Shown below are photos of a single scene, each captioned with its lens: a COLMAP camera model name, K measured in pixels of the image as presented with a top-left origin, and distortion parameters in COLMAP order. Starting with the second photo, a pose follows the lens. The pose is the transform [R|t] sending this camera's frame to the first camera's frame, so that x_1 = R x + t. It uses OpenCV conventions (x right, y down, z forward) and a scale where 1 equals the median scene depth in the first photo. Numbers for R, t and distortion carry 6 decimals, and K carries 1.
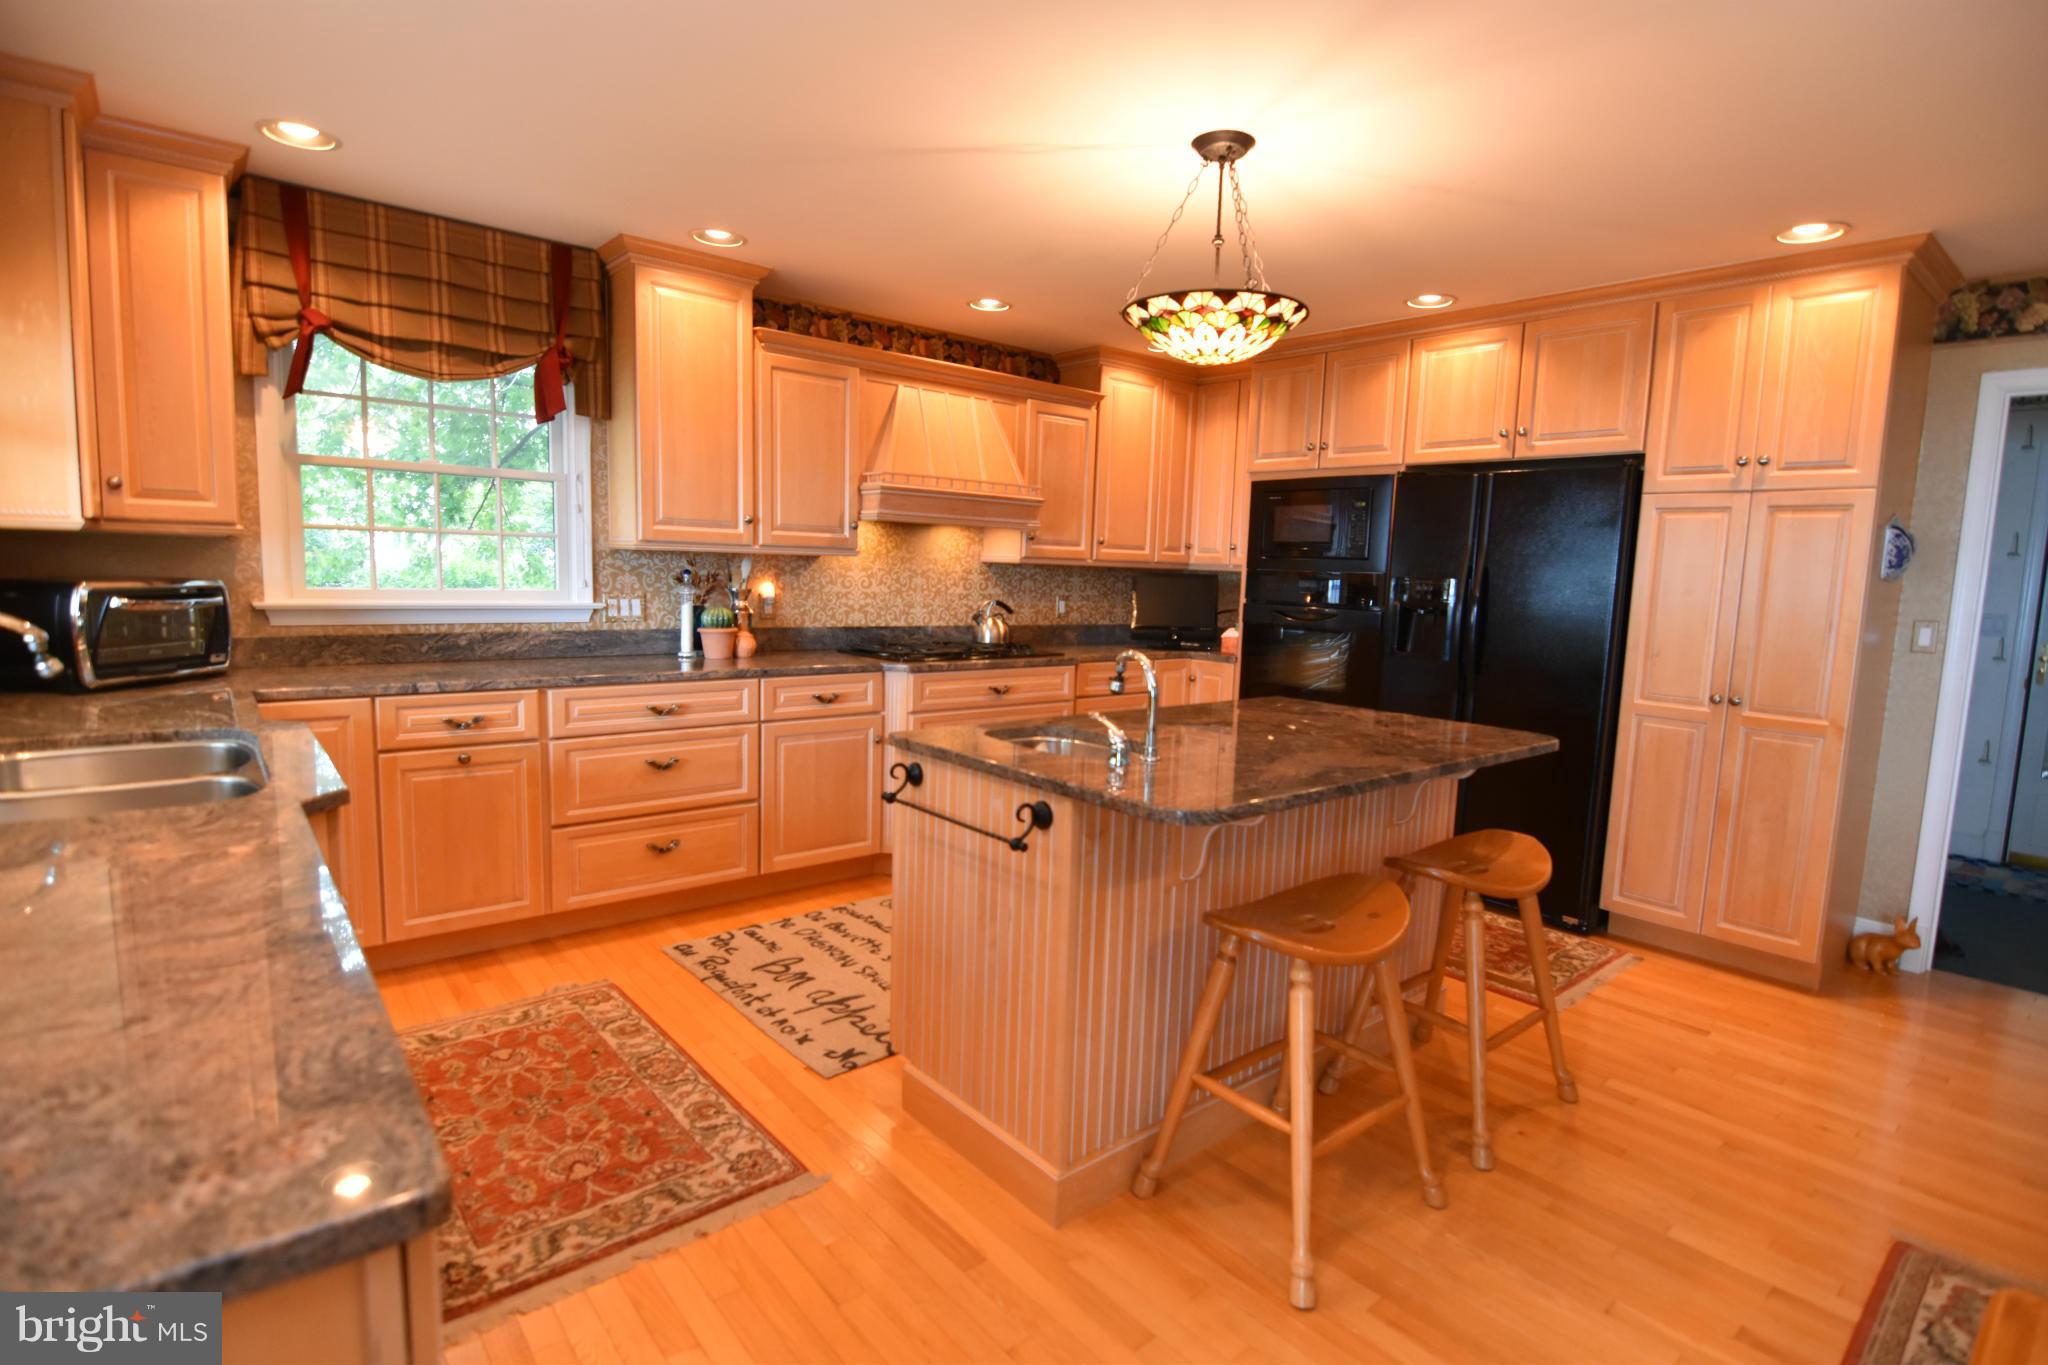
lens RADIAL K [[991.8, 0, 1025.8], [0, 991.8, 678.8], [0, 0, 1]] dist [-0.010783, -0.007380]
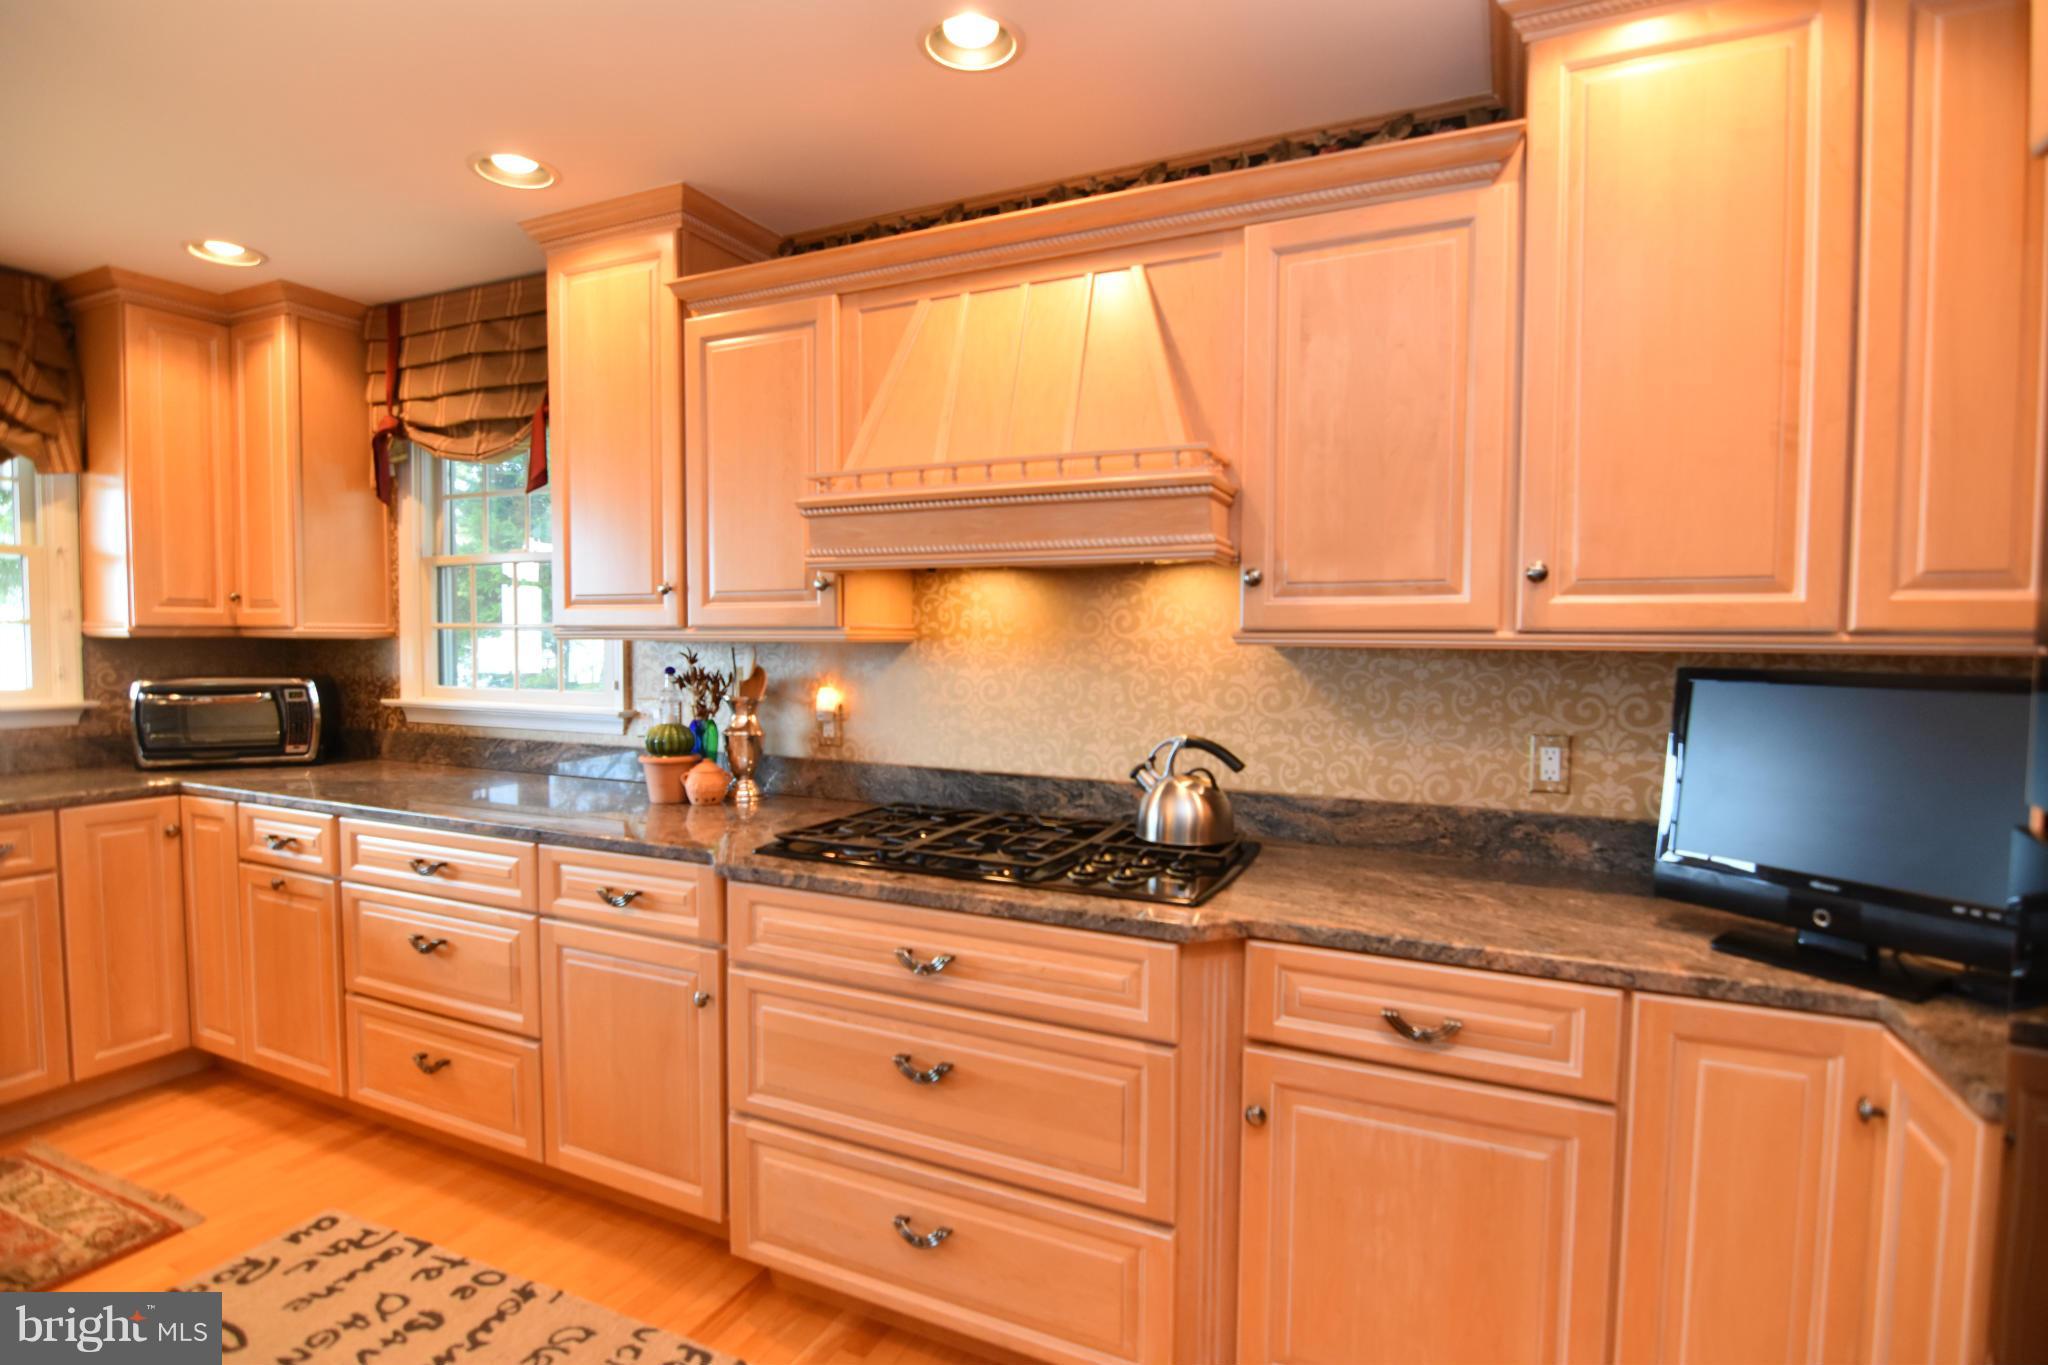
lens RADIAL K [[991.8, 0, 1030.3], [0, 991.8, 684.5], [0, 0, 1]] dist [-0.010783, -0.007380]
pose [[0.428889, 0.011149, -0.903288, 0.384030], [-0.093436, 0.995108, -0.032082, -0.099184], [0.898512, 0.098160, 0.427833, 0.929585]]
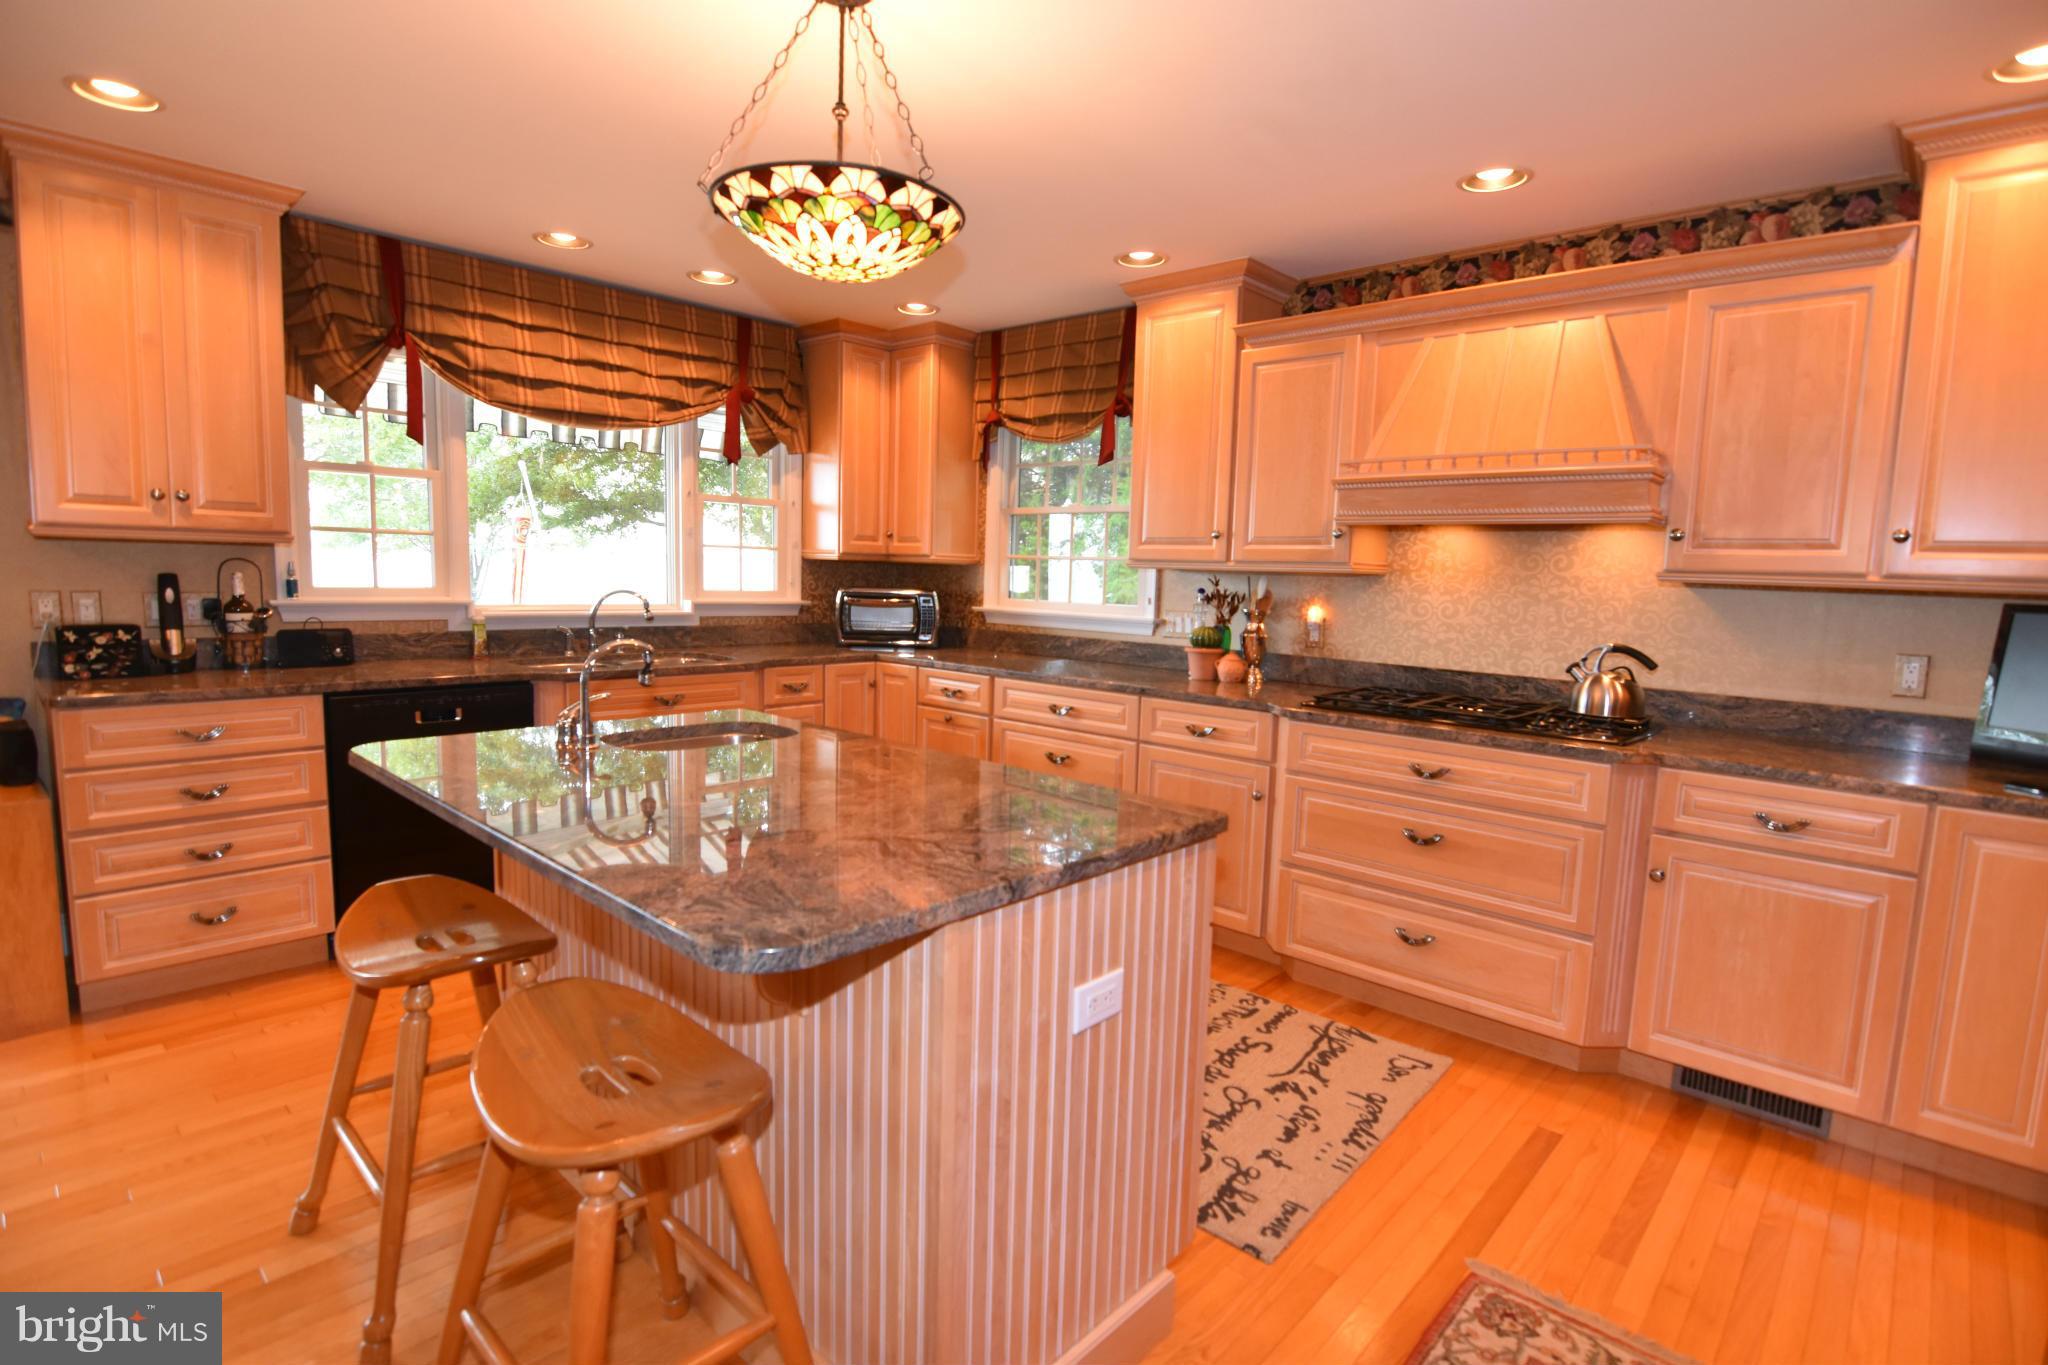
lens RADIAL K [[991.8, 0, 1029.4], [0, 991.8, 683.4], [0, 0, 1]] dist [-0.010783, -0.007380]
pose [[0.129602, 0.083737, -0.988024, 0.626783], [-0.135957, 0.988518, 0.065945, -0.057634], [0.982201, 0.125782, 0.139499, 0.700348]]
